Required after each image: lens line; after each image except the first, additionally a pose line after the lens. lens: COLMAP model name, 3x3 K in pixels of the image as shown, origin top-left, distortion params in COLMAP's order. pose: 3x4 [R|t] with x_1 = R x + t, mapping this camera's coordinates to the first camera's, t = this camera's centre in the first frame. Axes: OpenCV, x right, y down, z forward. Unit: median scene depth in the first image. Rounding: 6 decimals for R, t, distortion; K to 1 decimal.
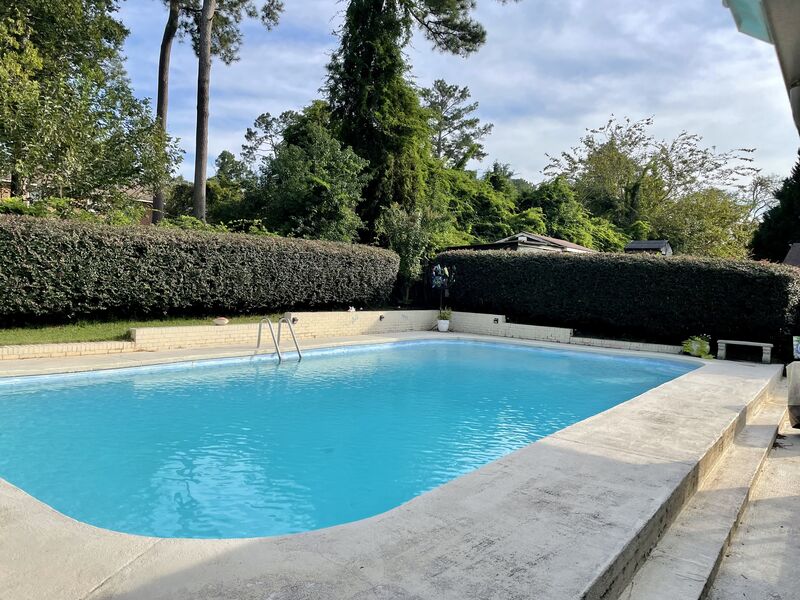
lens RADIAL K [[605.5, 0, 398.6], [0, 605.5, 300.5], [0, 0, 1]] dist [0.038781, -0.026468]
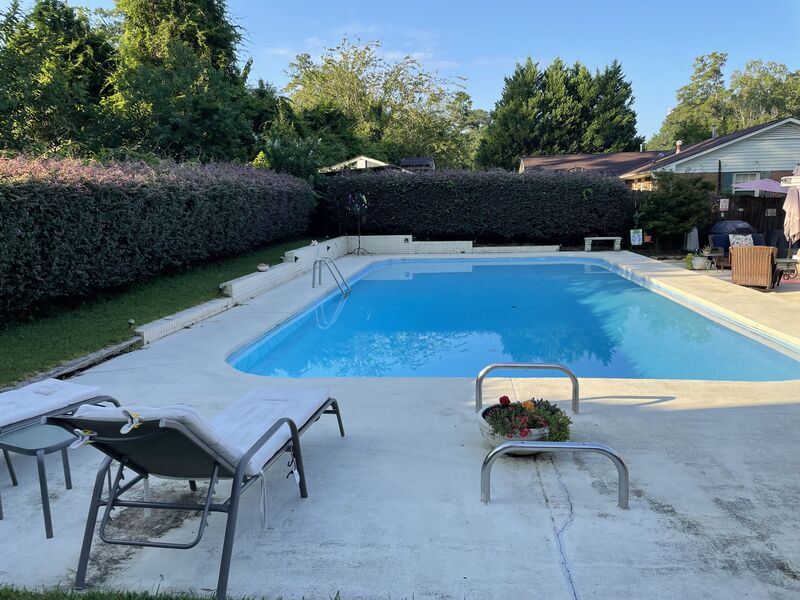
lens RADIAL K [[605.5, 0, 400.2], [0, 605.5, 299.0], [0, 0, 1]] dist [0.038781, -0.026468]
pose [[0.866360, -0.143890, 0.478243, -0.427425], [0.077802, 0.984790, 0.155354, -0.036989], [-0.493323, -0.097384, 0.864378, 0.030229]]
